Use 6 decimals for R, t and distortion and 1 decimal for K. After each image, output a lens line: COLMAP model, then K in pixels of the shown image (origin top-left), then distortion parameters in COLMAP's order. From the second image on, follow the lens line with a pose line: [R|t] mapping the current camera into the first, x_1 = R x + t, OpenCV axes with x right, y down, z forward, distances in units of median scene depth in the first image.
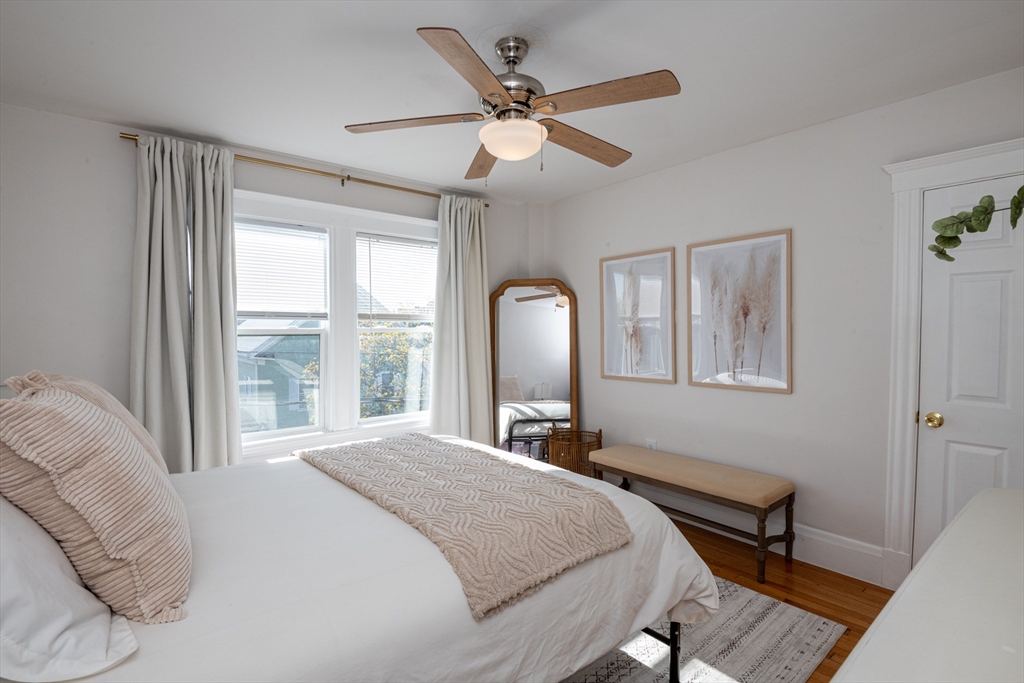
lens RADIAL K [[473.4, 0, 512.0], [0, 473.4, 341.5], [0, 0, 1]] dist [-0.007701, -0.000337]
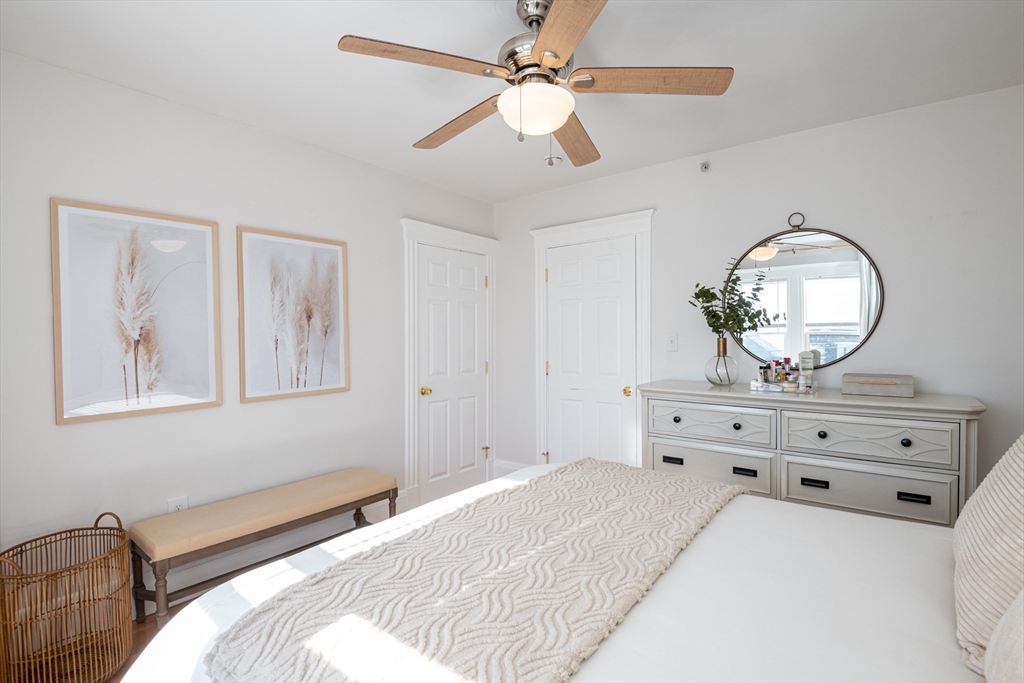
lens RADIAL K [[473.4, 0, 512.0], [0, 473.4, 341.5], [0, 0, 1]] dist [-0.007701, -0.000337]
pose [[-0.204165, -0.002195, 0.978934, -0.533028], [0.038405, 0.999210, 0.010250, -0.002026], [-0.978183, 0.039689, -0.203919, 0.779959]]
